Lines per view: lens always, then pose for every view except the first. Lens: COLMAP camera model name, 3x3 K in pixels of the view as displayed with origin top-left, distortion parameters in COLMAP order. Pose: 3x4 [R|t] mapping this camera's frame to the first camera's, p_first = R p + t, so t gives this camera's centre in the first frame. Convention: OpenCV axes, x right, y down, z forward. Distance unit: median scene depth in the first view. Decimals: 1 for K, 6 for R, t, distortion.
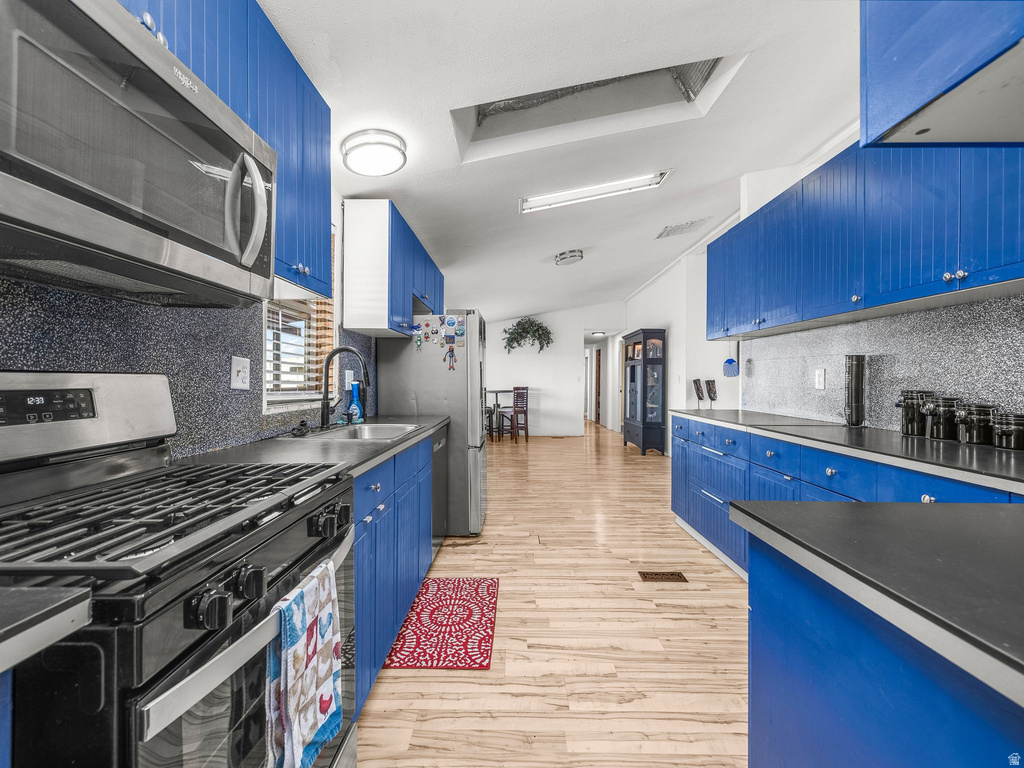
lens RADIAL K [[434.1, 0, 509.6], [0, 434.1, 379.6], [0, 0, 1]] dist [0.007743, -0.000131]
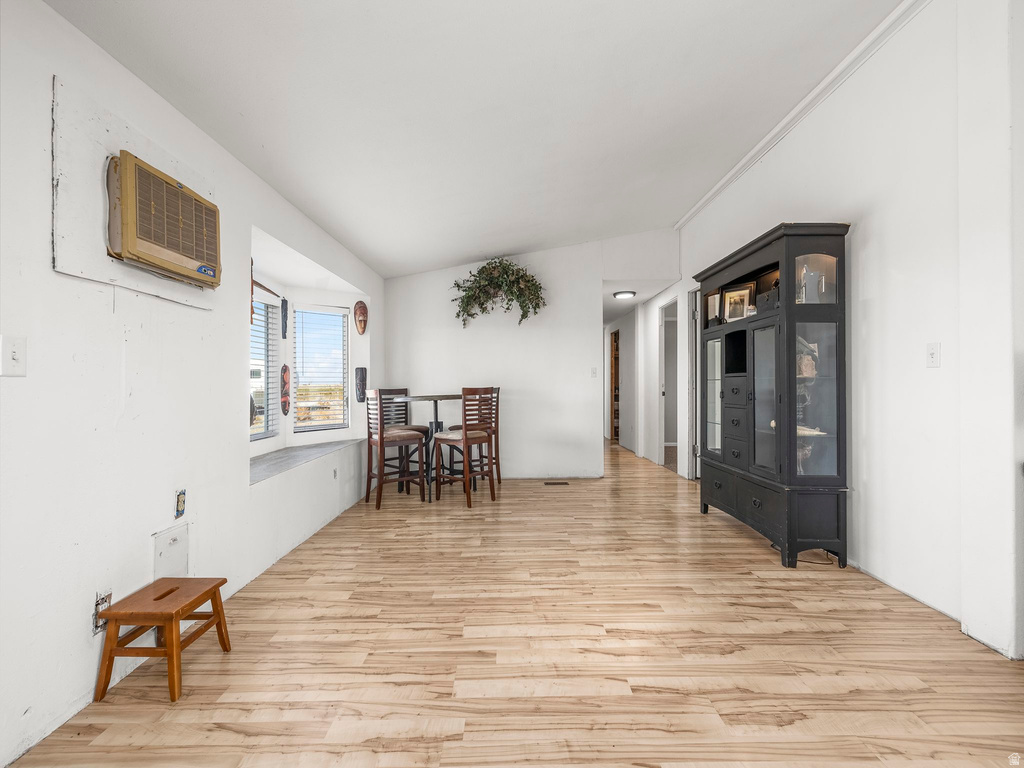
lens RADIAL K [[434.1, 0, 509.8], [0, 434.1, 385.8], [0, 0, 1]] dist [0.007743, -0.000131]
pose [[0.999864, -0.007998, 0.014412, 0.046947], [0.007938, 0.999960, 0.004194, 0.012269], [-0.014445, -0.004079, 0.999887, 0.463220]]
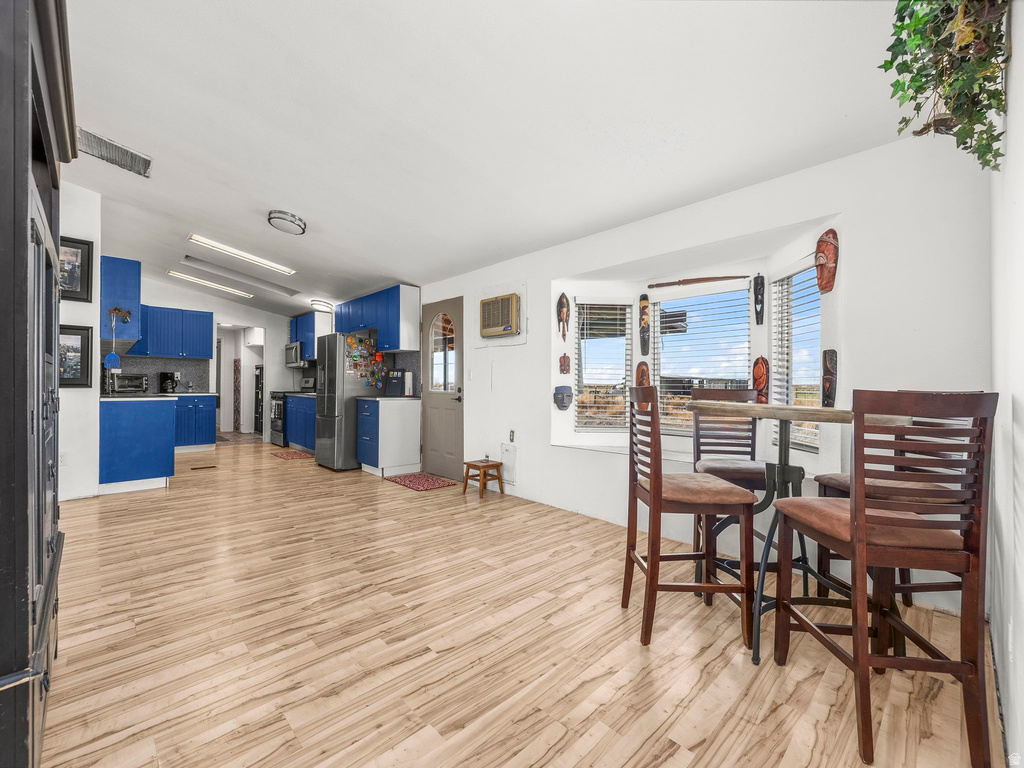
lens RADIAL K [[434.1, 0, 501.2], [0, 434.1, 382.5], [0, 0, 1]] dist [0.007743, -0.000131]
pose [[-0.722137, -0.007596, -0.691709, 0.204679], [-0.003062, 0.999965, -0.007784, 0.015188], [0.691744, -0.003503, -0.722135, 0.958442]]
